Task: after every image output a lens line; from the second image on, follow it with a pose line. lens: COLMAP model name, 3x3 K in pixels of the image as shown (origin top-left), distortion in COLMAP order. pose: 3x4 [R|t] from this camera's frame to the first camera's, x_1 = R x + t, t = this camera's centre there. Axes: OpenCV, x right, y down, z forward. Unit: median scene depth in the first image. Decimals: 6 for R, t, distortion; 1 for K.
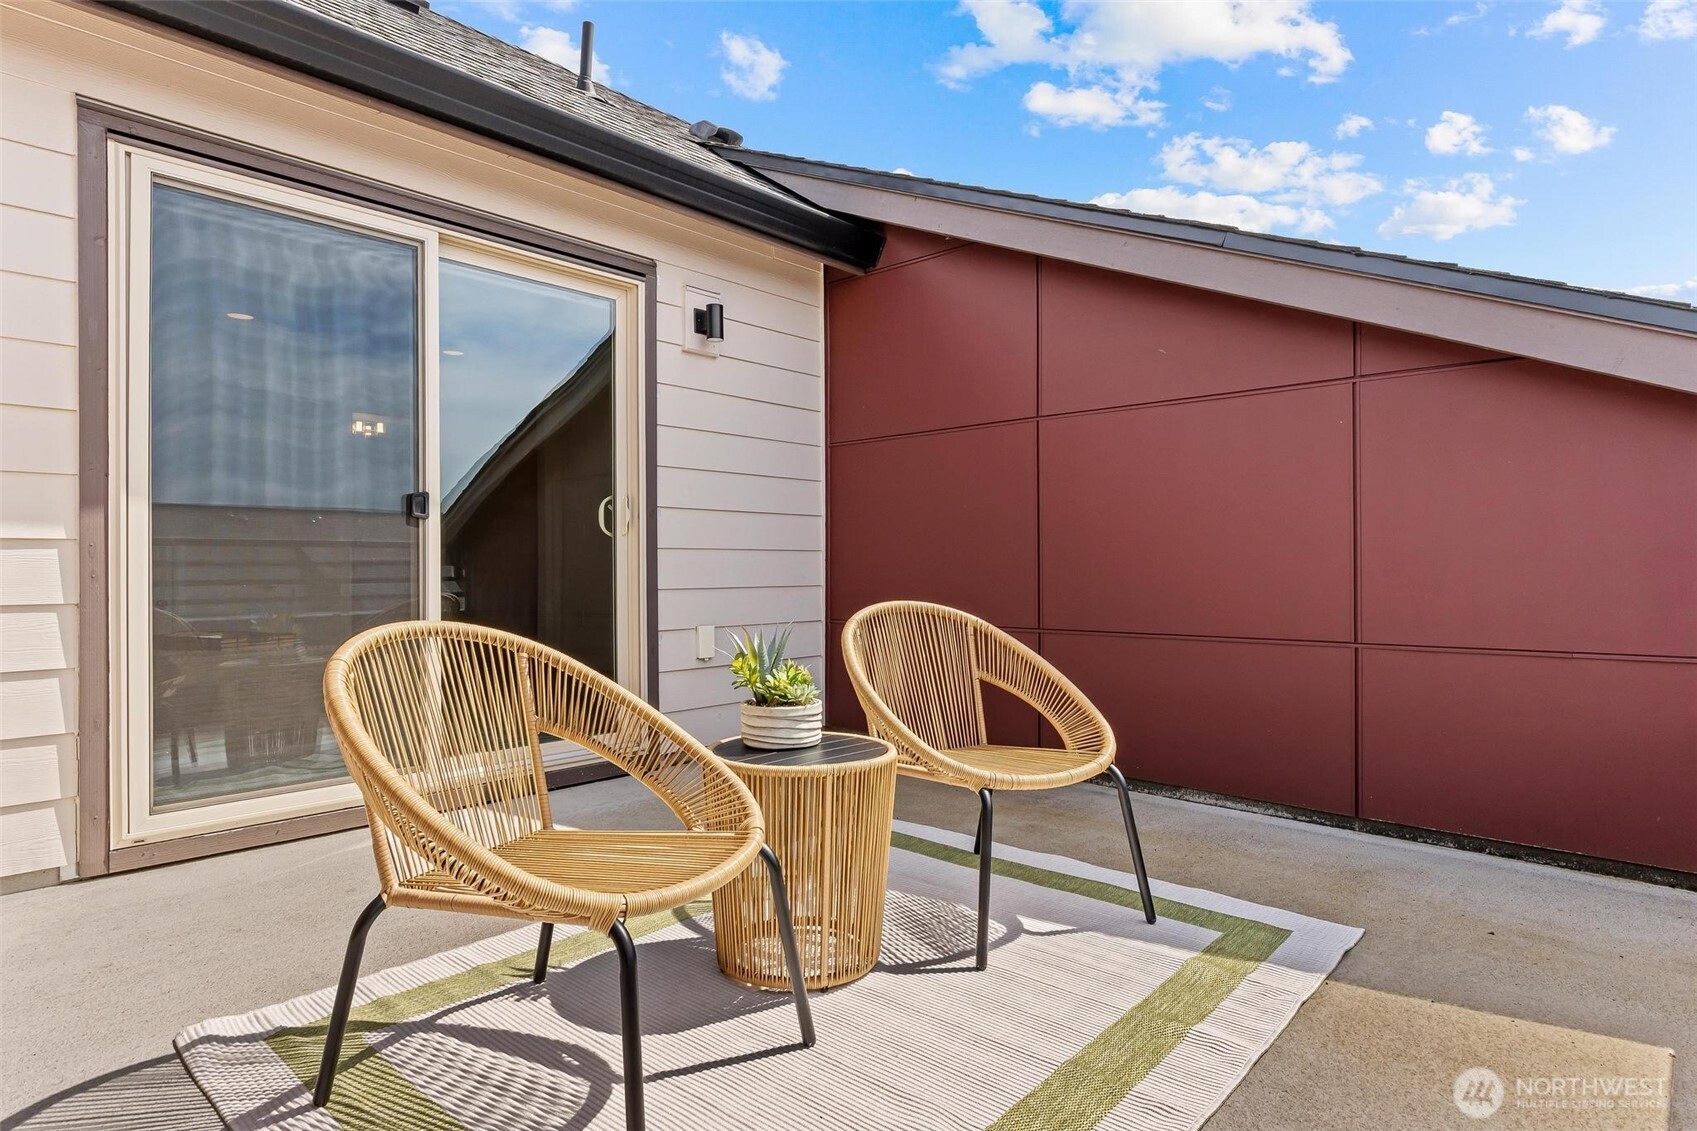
lens RADIAL K [[932.2, 0, 848.6], [0, 932.2, 568.9], [0, 0, 1]] dist [-0.001007, 0.000288]
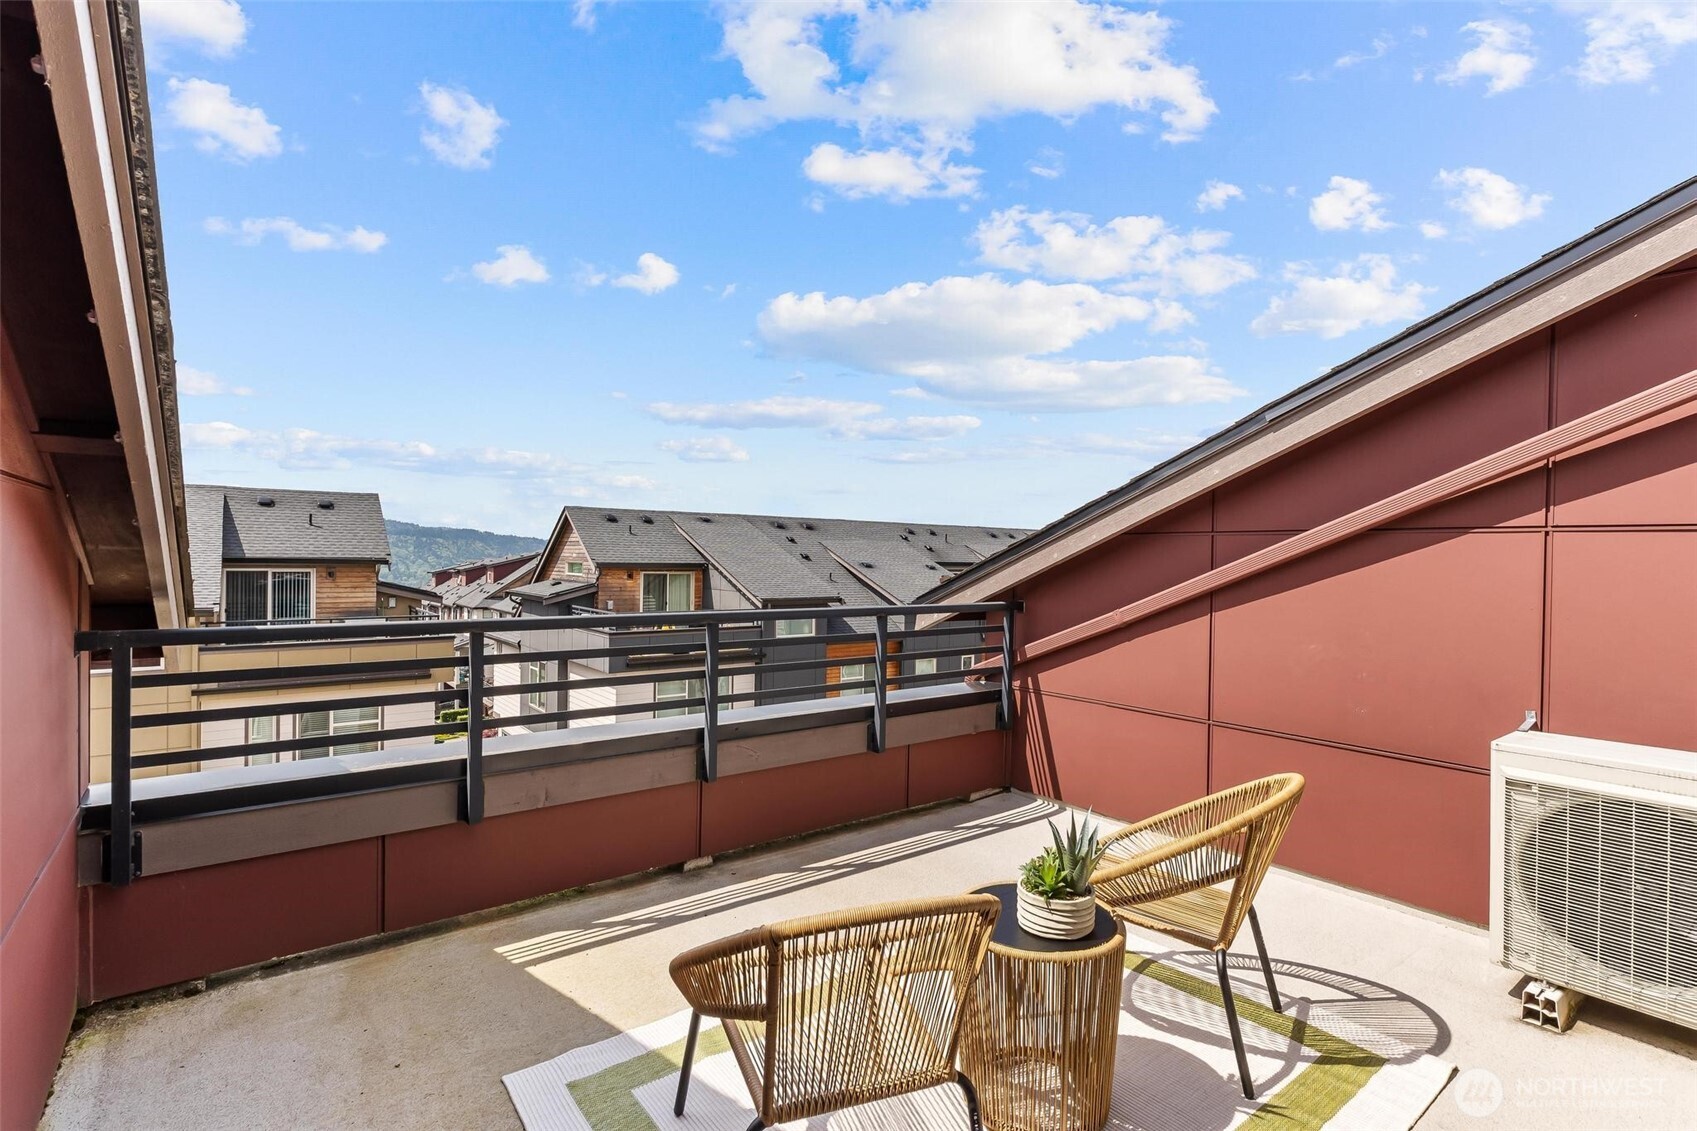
lens RADIAL K [[823.4, 0, 834.1], [0, 823.4, 553.3], [0, 0, 1]] dist [-0.000687, 0.000240]
pose [[0.999981, -0.006020, -0.001569, 0.213273], [0.006016, 0.999979, -0.002286, -0.171058], [0.001582, 0.002277, 0.999996, 0.298706]]
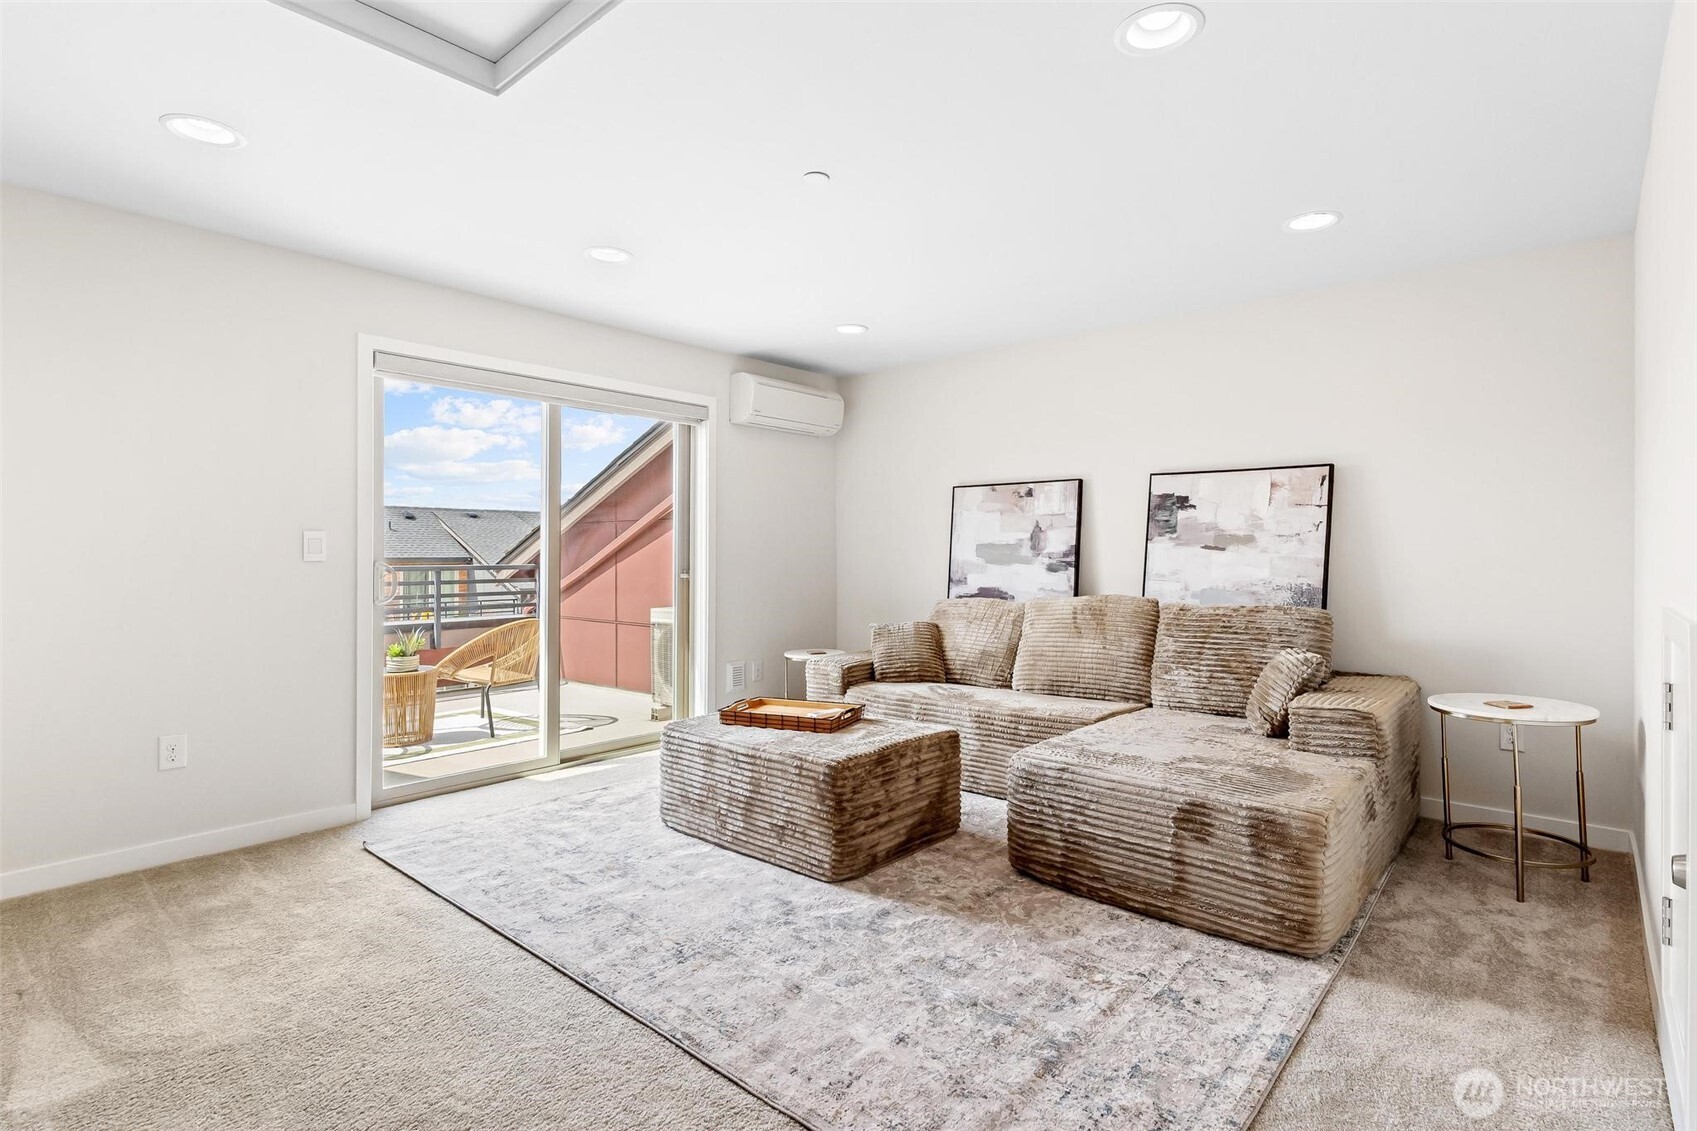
lens RADIAL K [[823.4, 0, 854.7], [0, 823.4, 564.6], [0, 0, 1]] dist [-0.000687, 0.000240]
pose [[0.999819, -0.019042, -0.000443, 1.164913], [0.019036, 0.999759, -0.010894, -0.102442], [0.000650, 0.010883, 0.999941, -0.620347]]
